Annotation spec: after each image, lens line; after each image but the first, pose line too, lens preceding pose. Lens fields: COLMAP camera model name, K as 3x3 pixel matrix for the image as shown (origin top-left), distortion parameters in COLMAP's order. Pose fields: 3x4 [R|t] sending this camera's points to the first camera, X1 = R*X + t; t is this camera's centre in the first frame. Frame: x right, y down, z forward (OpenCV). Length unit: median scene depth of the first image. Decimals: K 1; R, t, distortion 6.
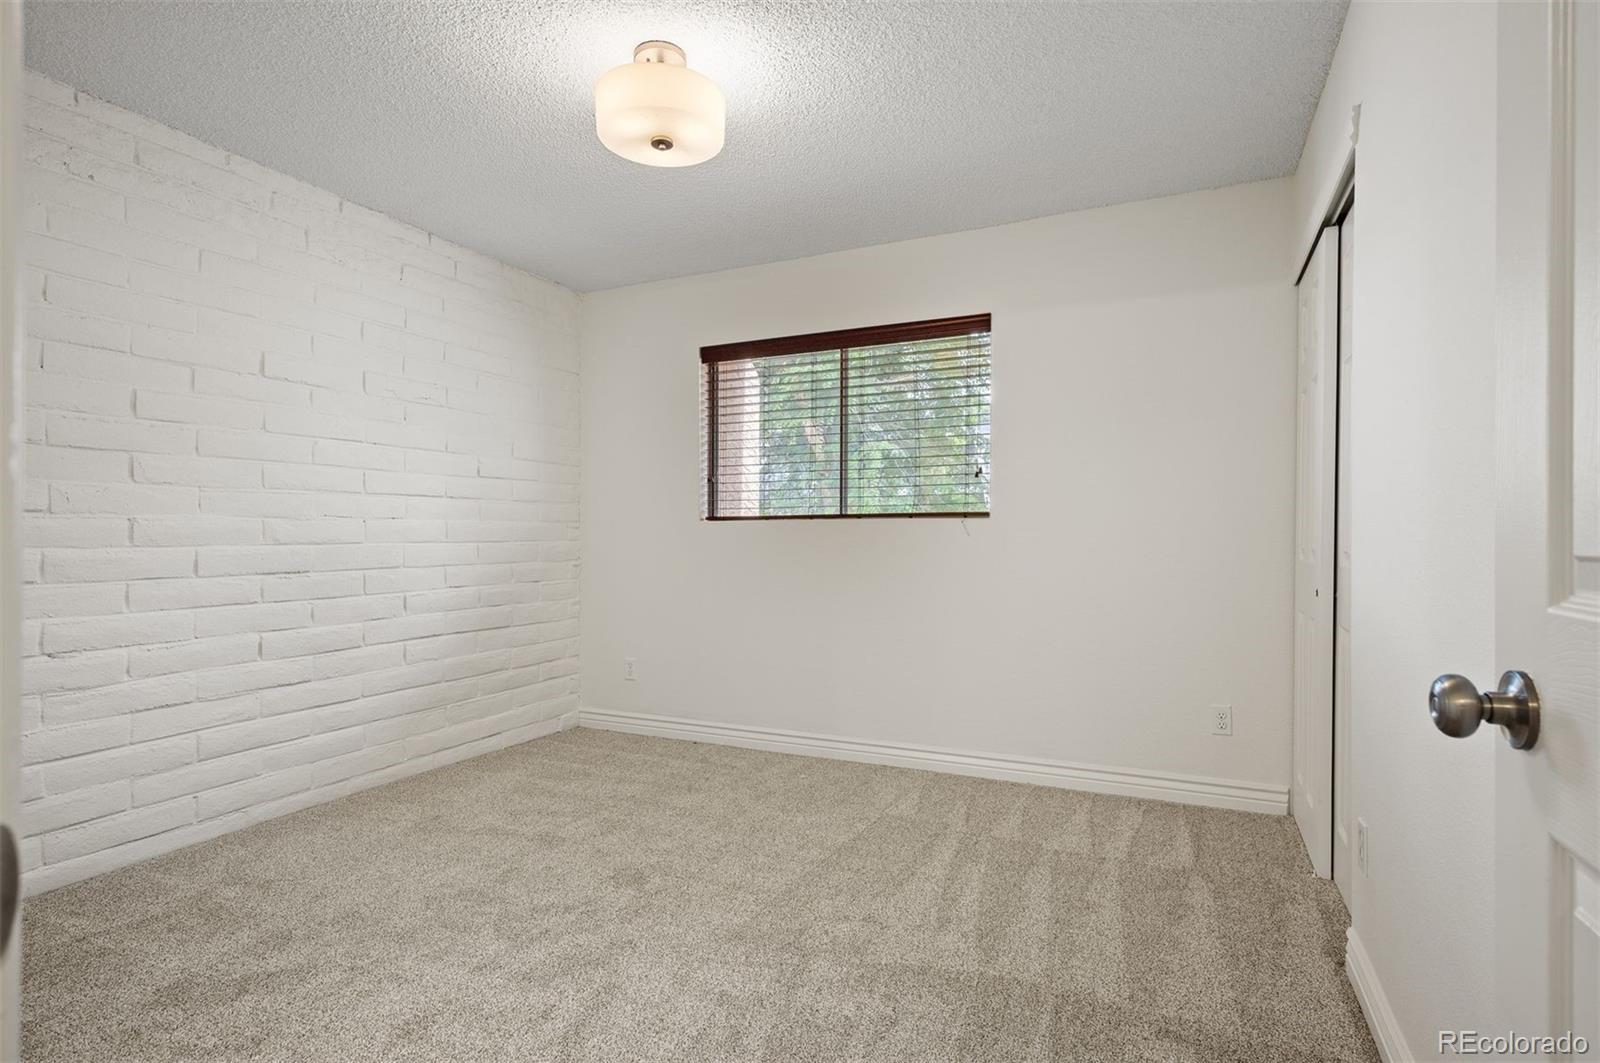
lens RADIAL K [[816.0, 0, 803.0], [0, 816.0, 540.6], [0, 0, 1]] dist [-0.008799, -0.001583]
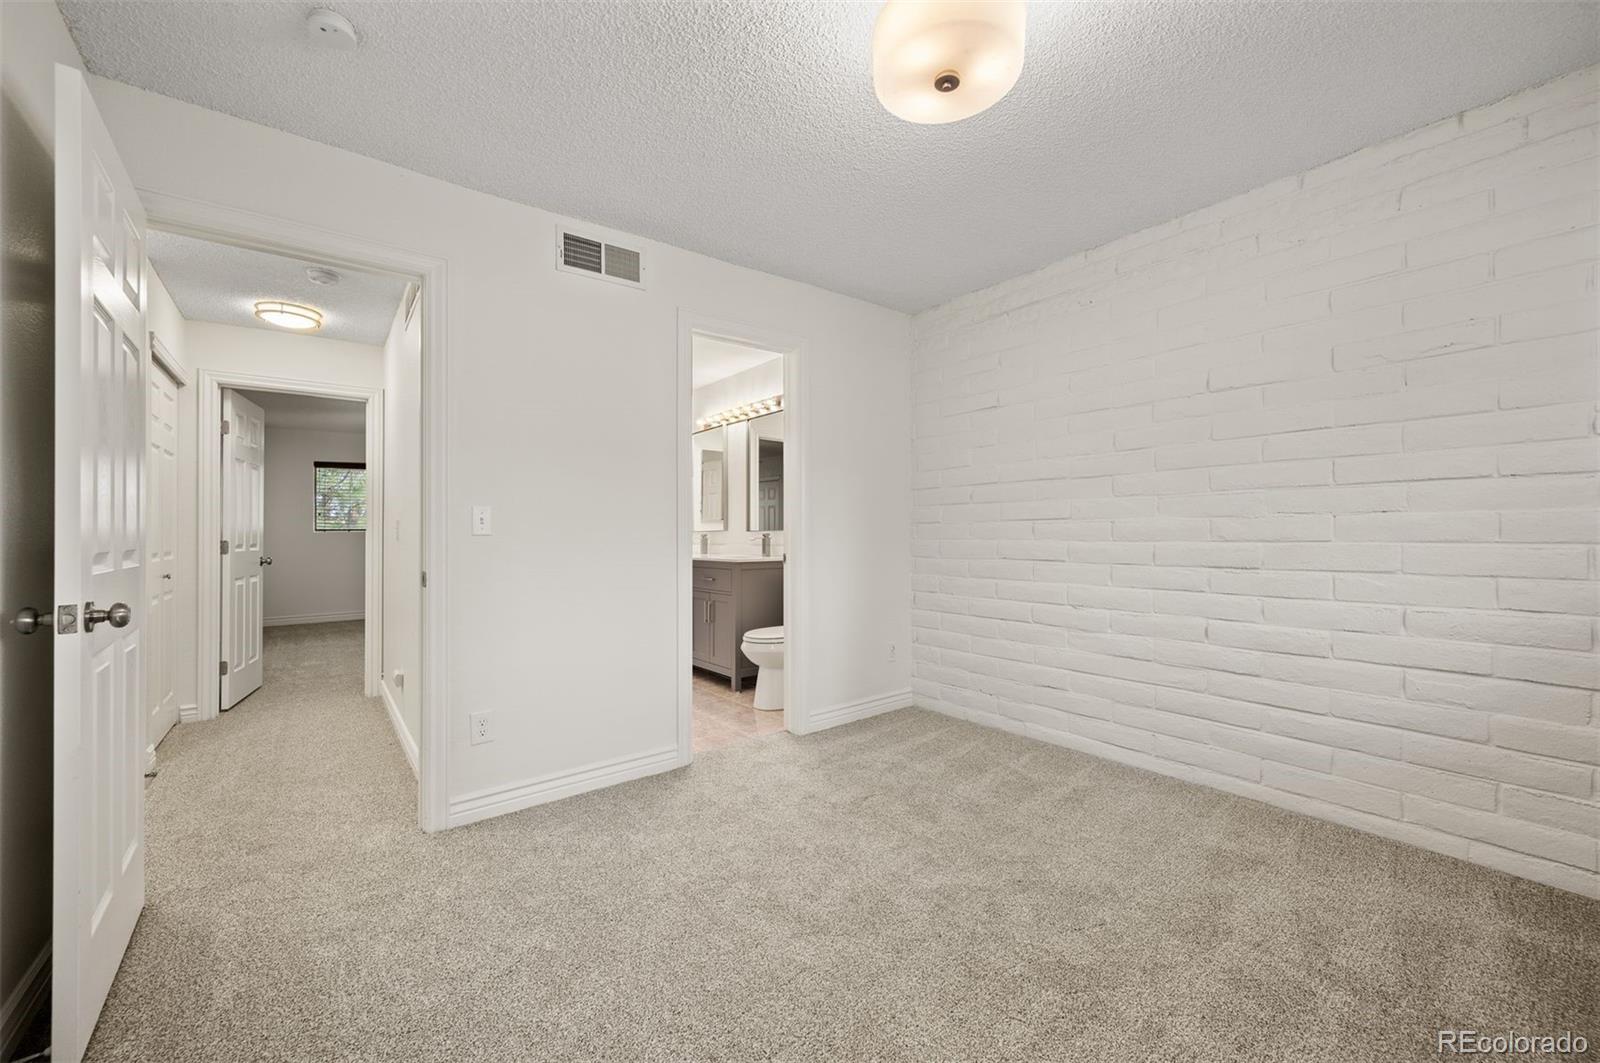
lens RADIAL K [[647.5, 0, 815.2], [0, 647.5, 526.0], [0, 0, 1]] dist [0.000951, 0.001077]
pose [[-0.461183, -0.005182, -0.887290, 0.381991], [-0.001453, 0.999986, -0.005085, -0.010568], [0.887304, -0.001056, -0.461184, 0.916811]]
